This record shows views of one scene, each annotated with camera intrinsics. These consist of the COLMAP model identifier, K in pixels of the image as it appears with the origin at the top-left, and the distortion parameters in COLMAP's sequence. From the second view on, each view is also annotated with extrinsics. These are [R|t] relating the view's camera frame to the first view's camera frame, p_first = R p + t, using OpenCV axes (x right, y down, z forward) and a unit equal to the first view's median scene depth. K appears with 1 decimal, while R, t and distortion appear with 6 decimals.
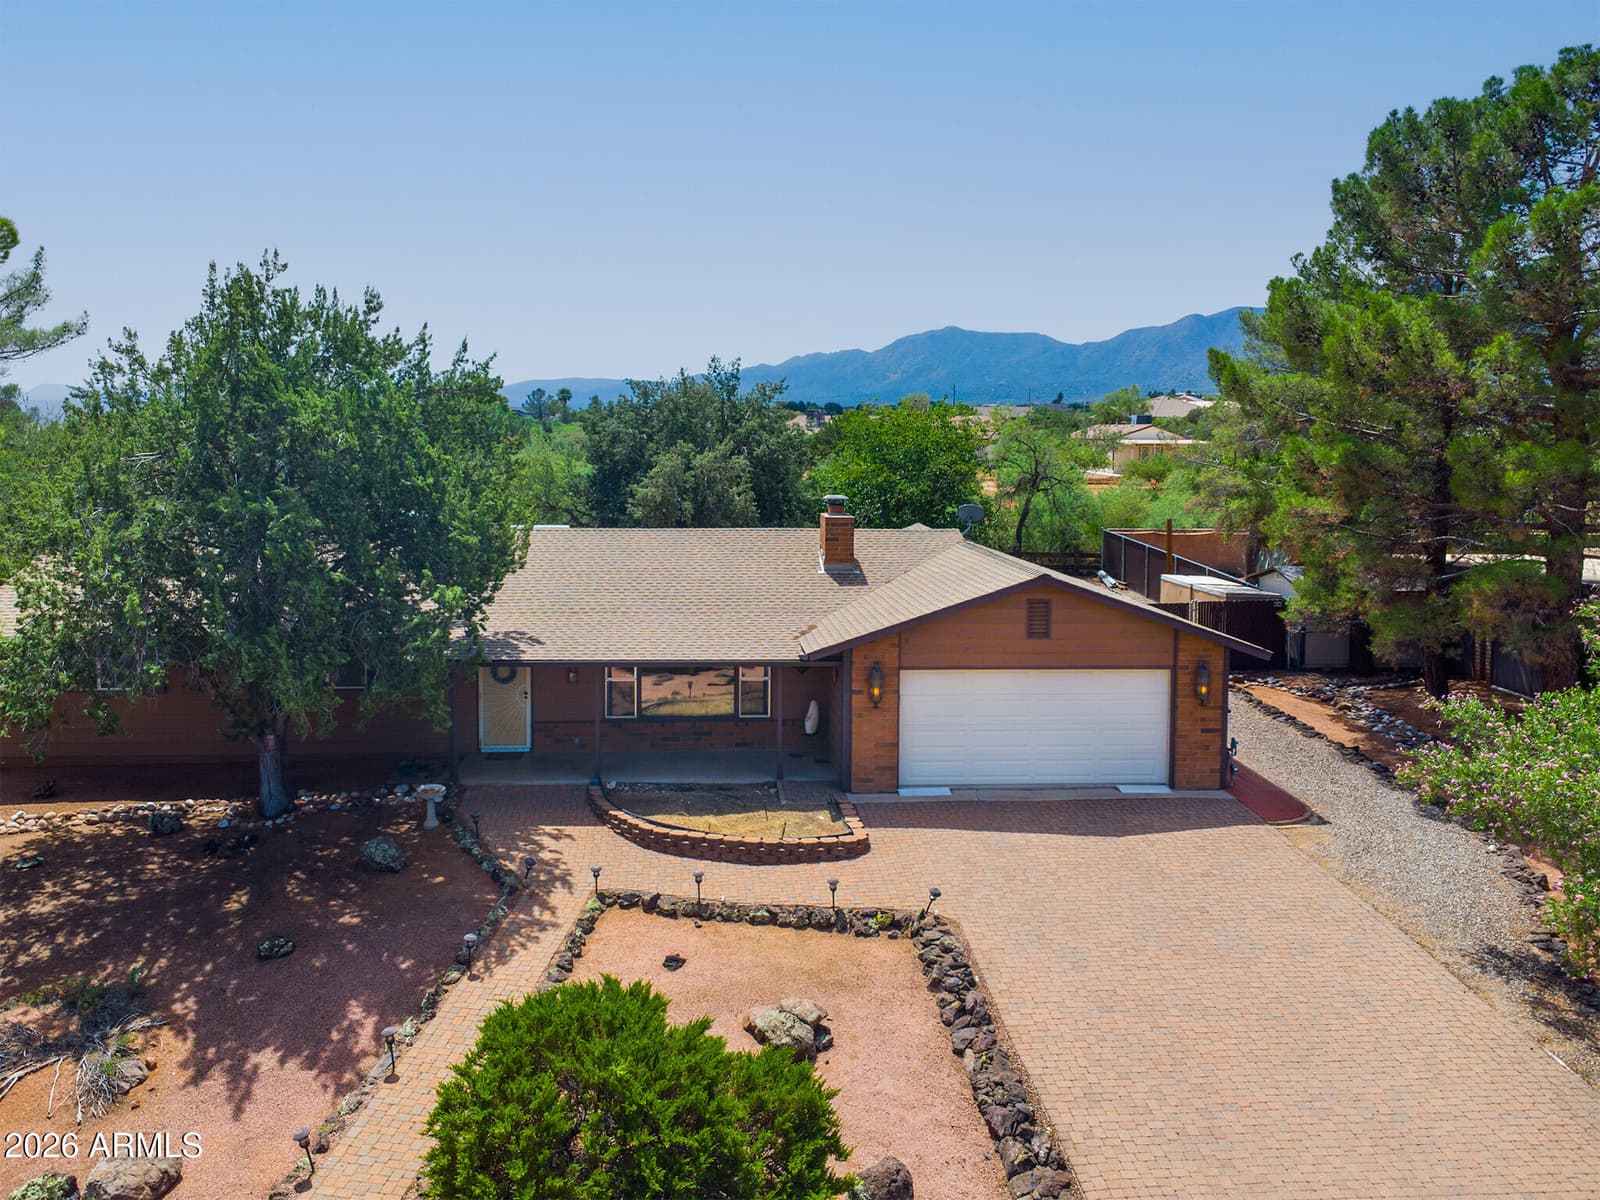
lens RADIAL K [[1207.9, 0, 752.7], [0, 1207.9, 497.5], [0, 0, 1]] dist [0.008375, -0.010569]
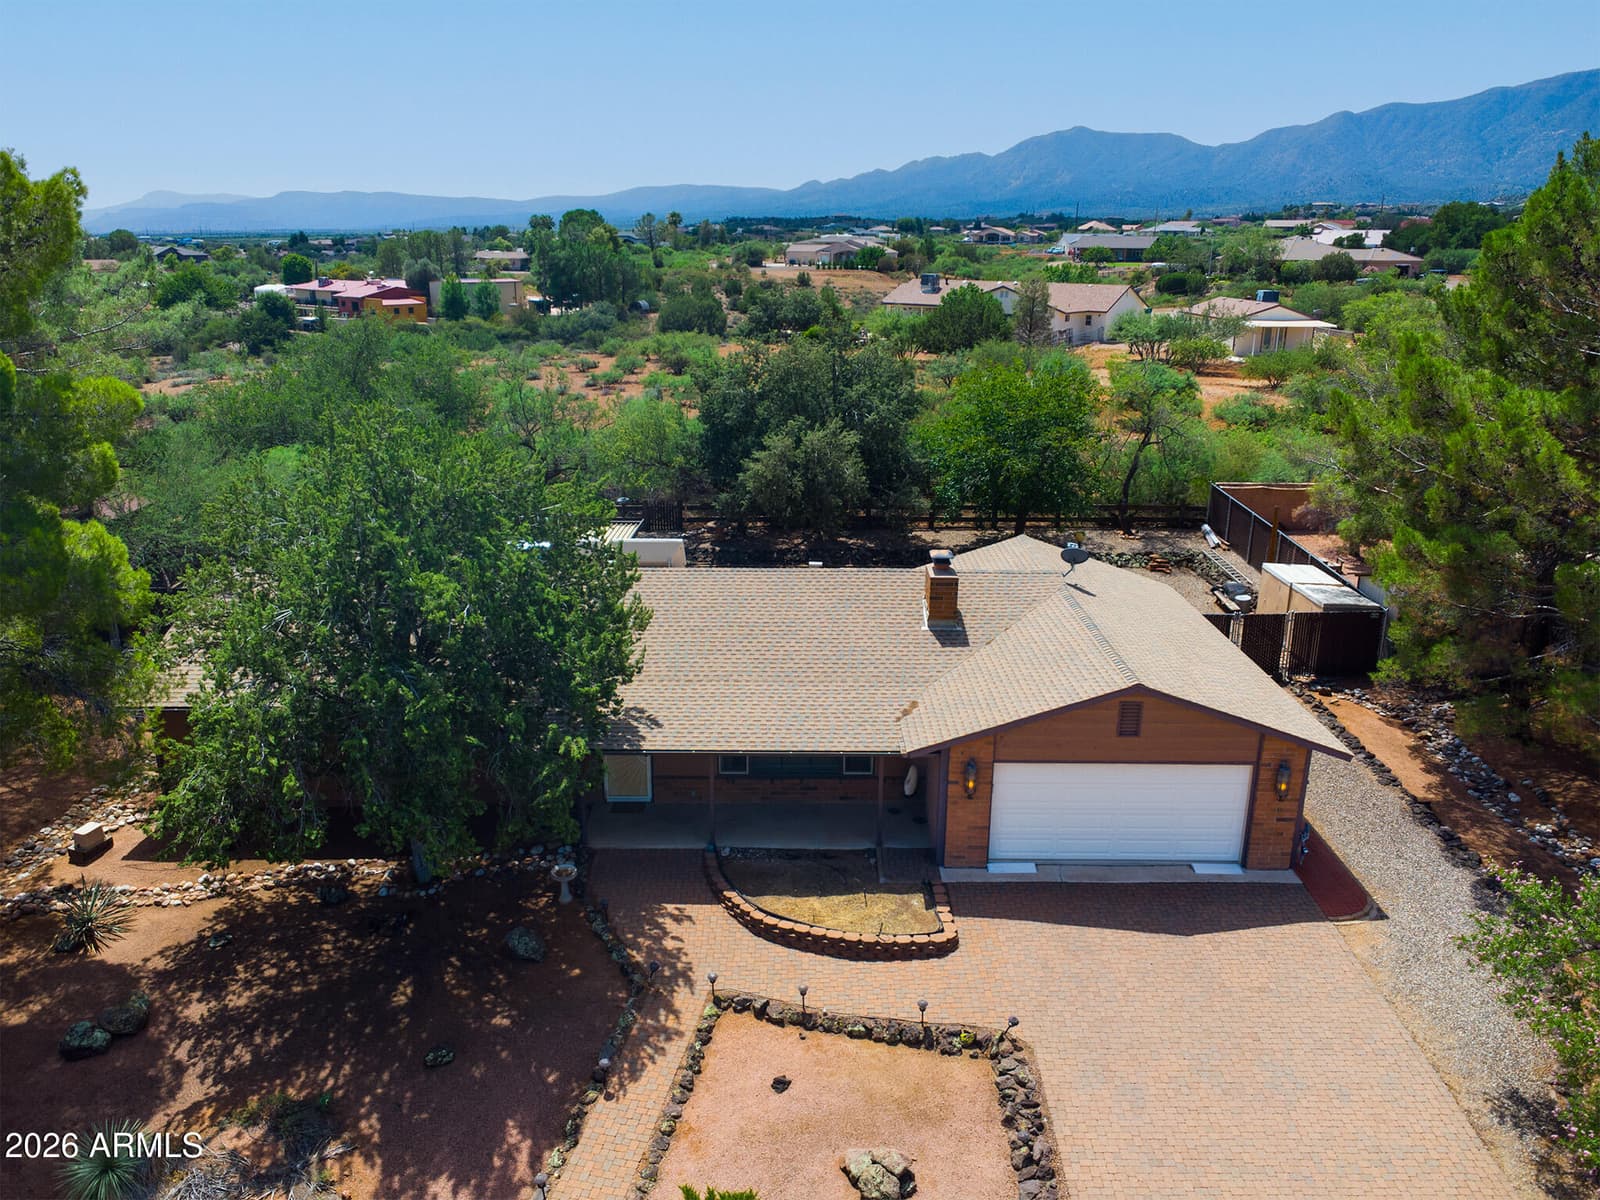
lens RADIAL K [[1179.3, 0, 802.9], [0, 1179.3, 622.8], [0, 0, 1]] dist [0.009724, -0.014421]
pose [[0.998676, 0.019122, -0.047749, 0.000615], [-0.006524, 0.967922, 0.251168, -0.273014], [0.051021, -0.250524, 0.966765, 0.020144]]
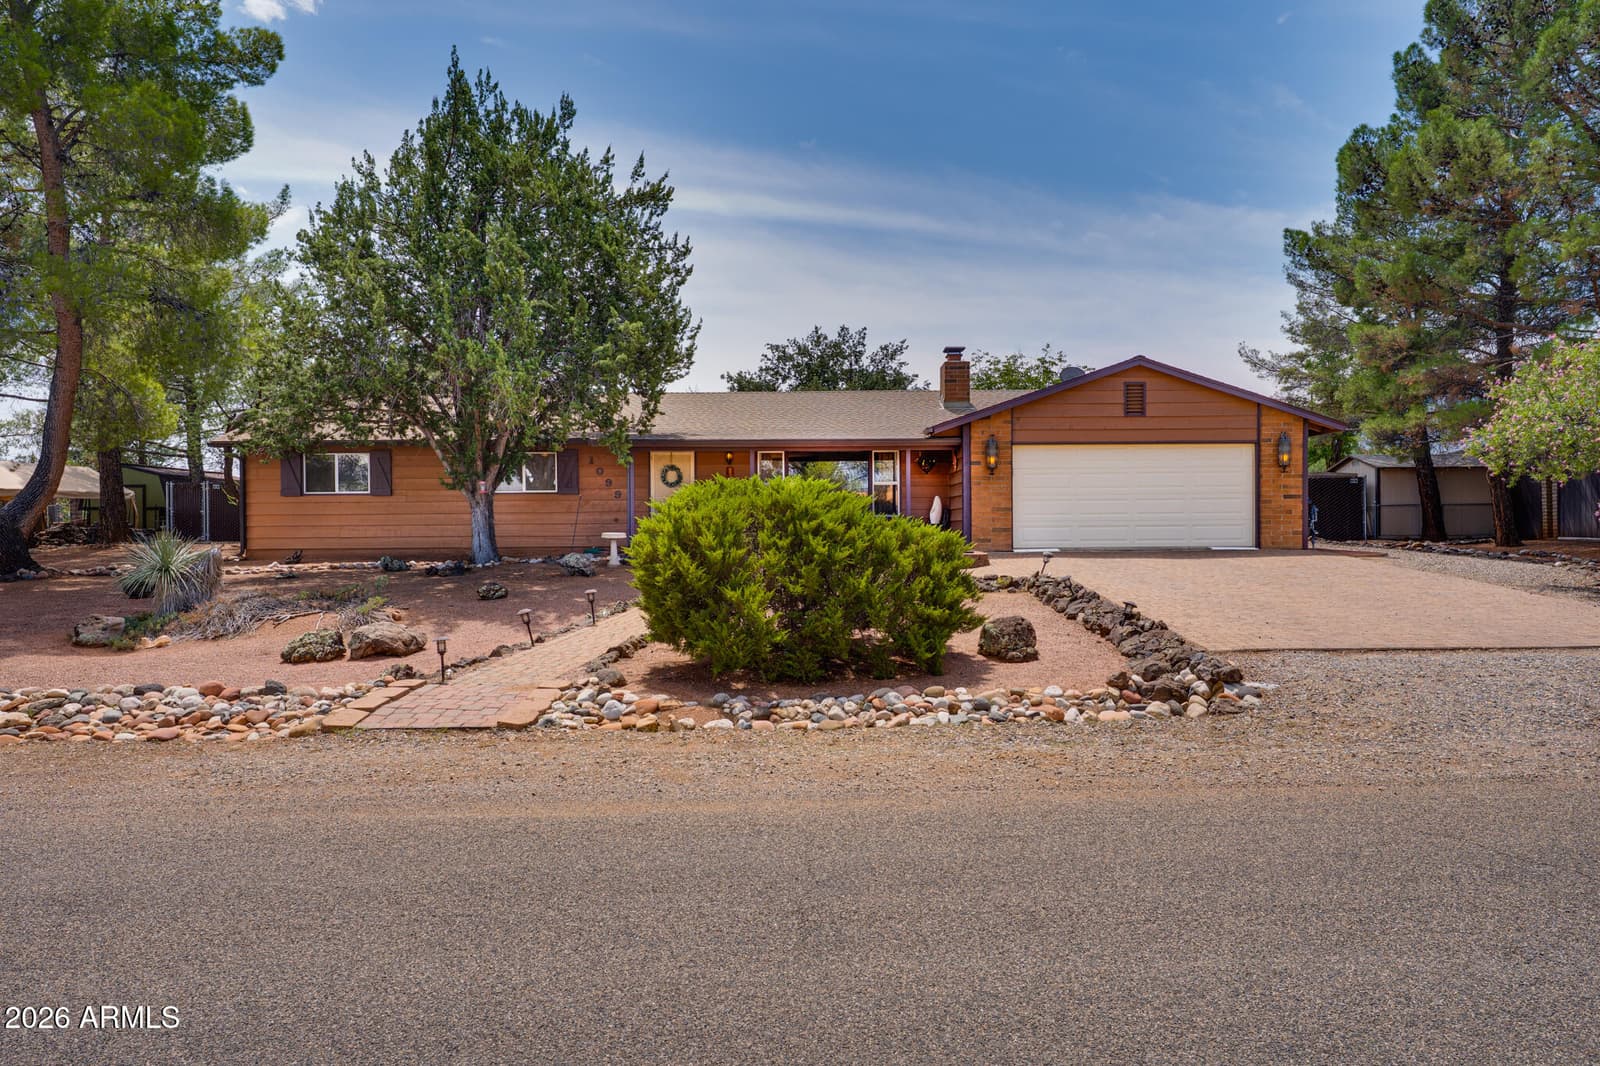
lens RADIAL K [[1068.8, 0, 800.0], [0, 1068.8, 533.0], [0, 0, 1]] dist [0.018892, 0.000437]
pose [[0.997670, -0.009745, -0.067519, -0.014800], [0.006842, 0.999048, -0.043094, 0.312220], [0.067875, 0.042532, 0.996787, -0.032992]]
